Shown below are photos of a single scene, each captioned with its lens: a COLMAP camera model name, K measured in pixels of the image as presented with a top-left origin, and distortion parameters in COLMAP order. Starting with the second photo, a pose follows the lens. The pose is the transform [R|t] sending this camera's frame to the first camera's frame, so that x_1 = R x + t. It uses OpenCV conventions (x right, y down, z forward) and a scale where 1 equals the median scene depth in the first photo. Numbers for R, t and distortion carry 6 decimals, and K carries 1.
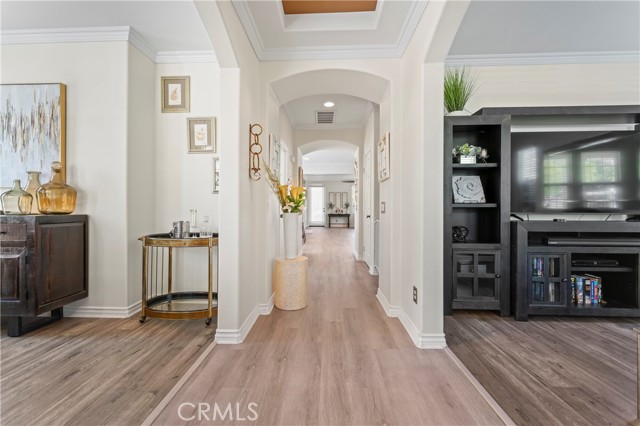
lens RADIAL K [[261.7, 0, 316.6], [0, 261.7, 209.1], [0, 0, 1]] dist [-0.002058, 0.000380]
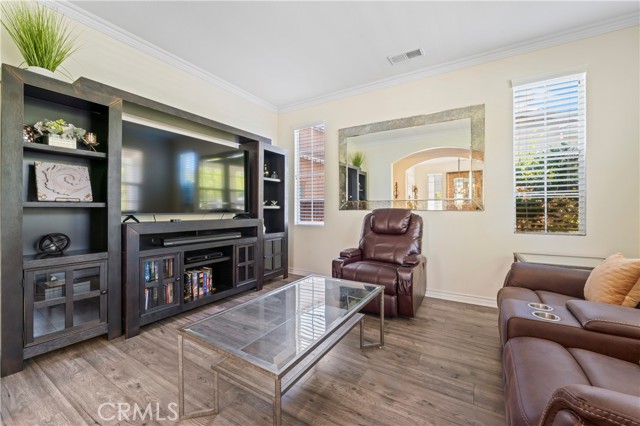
lens RADIAL K [[261.7, 0, 319.7], [0, 261.7, 210.5], [0, 0, 1]] dist [-0.002058, 0.000380]
pose [[0.481530, -0.004324, 0.876419, 0.304161], [0.001914, 0.999991, 0.003882, 0.000957], [-0.876428, -0.000192, 0.481533, 0.022142]]
